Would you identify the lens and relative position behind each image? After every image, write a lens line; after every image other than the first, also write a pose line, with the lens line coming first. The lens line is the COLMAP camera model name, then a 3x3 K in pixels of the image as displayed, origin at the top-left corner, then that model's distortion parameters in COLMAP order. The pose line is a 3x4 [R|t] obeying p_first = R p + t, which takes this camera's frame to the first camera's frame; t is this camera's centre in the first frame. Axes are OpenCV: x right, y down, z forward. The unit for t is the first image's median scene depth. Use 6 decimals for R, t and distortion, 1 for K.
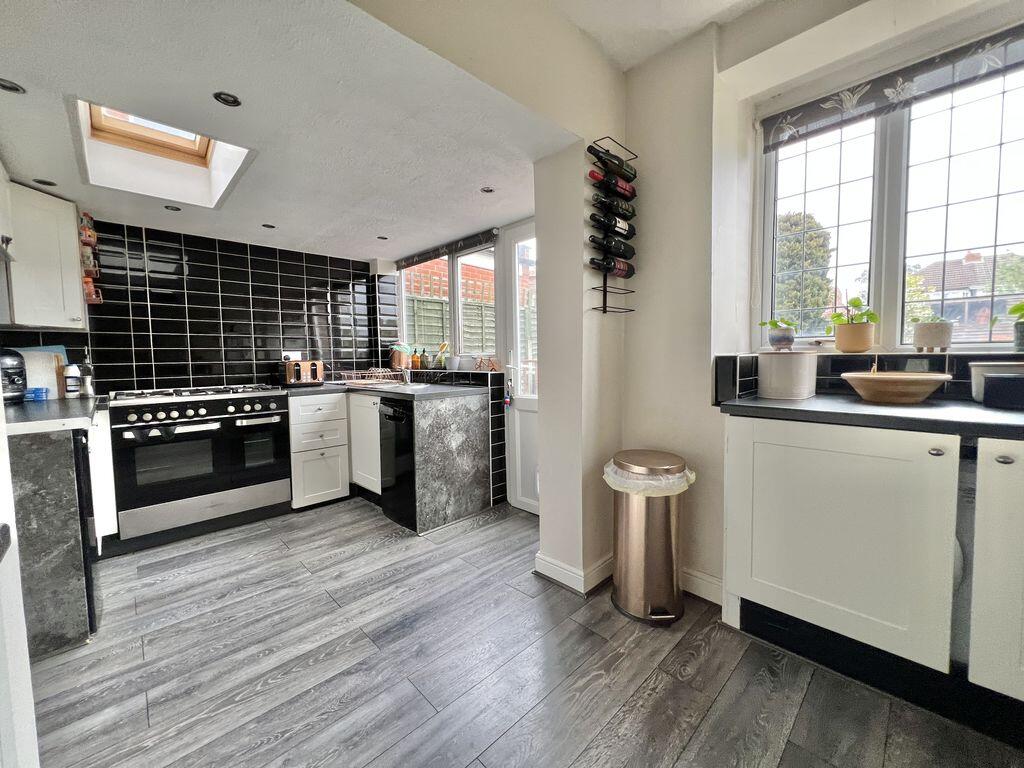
lens RADIAL K [[407.6, 0, 509.8], [0, 407.6, 379.7], [0, 0, 1]] dist [-0.001751, 0.000630]
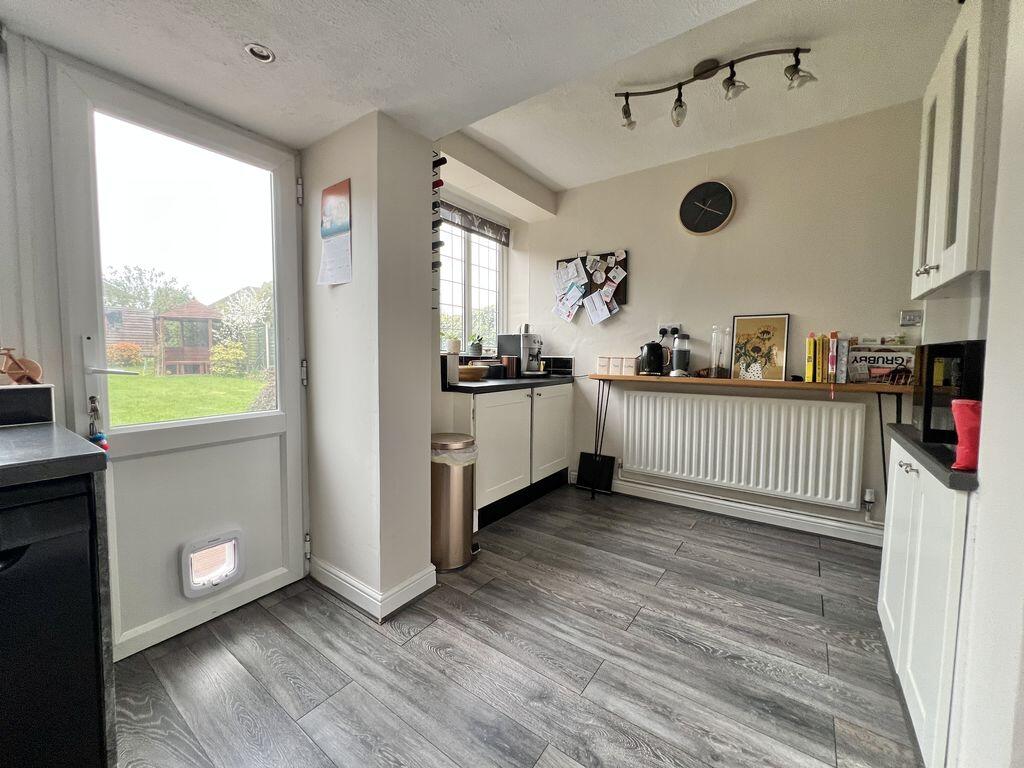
lens RADIAL K [[407.6, 0, 510.2], [0, 407.6, 376.5], [0, 0, 1]] dist [-0.001751, 0.000630]
pose [[-0.173205, -0.035075, 0.984261, -0.618312], [0.053209, 0.997573, 0.044912, -0.024528], [-0.983447, 0.060151, -0.170918, 0.706095]]
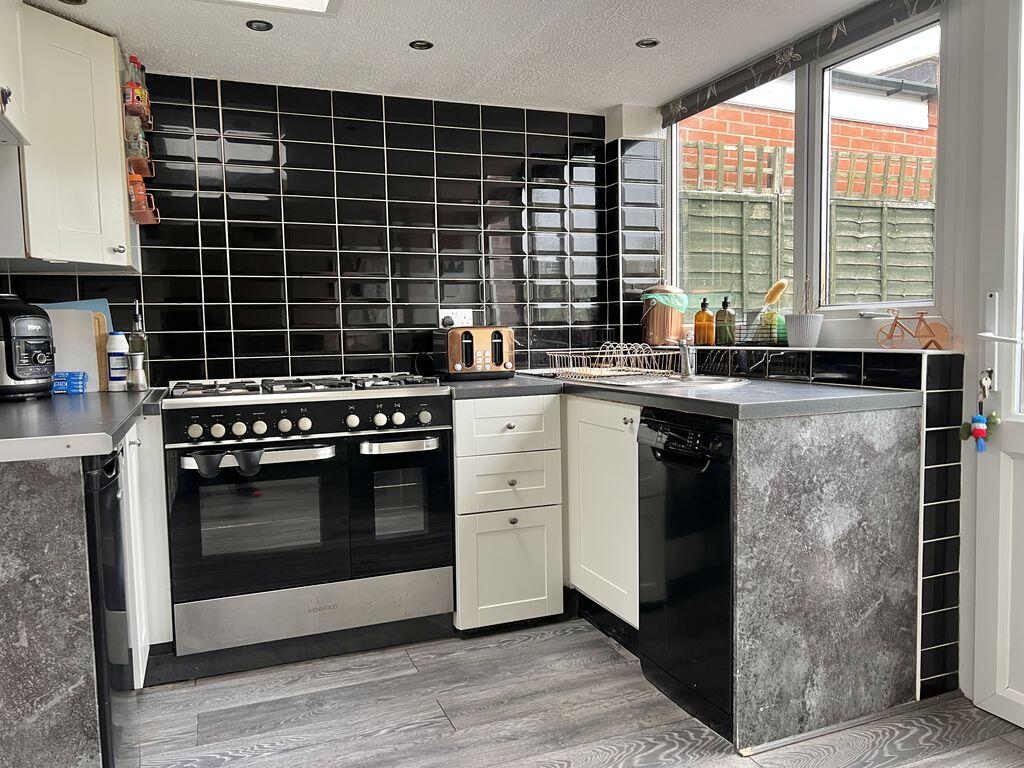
lens RADIAL K [[769.6, 0, 507.4], [0, 769.6, 390.0], [0, 0, 1]] dist [0.052042, -0.061129]
pose [[0.920843, 0.026009, -0.389064, -0.144880], [-0.016204, 0.999464, 0.028462, 0.004003], [0.389596, -0.019905, 0.920771, 0.207092]]
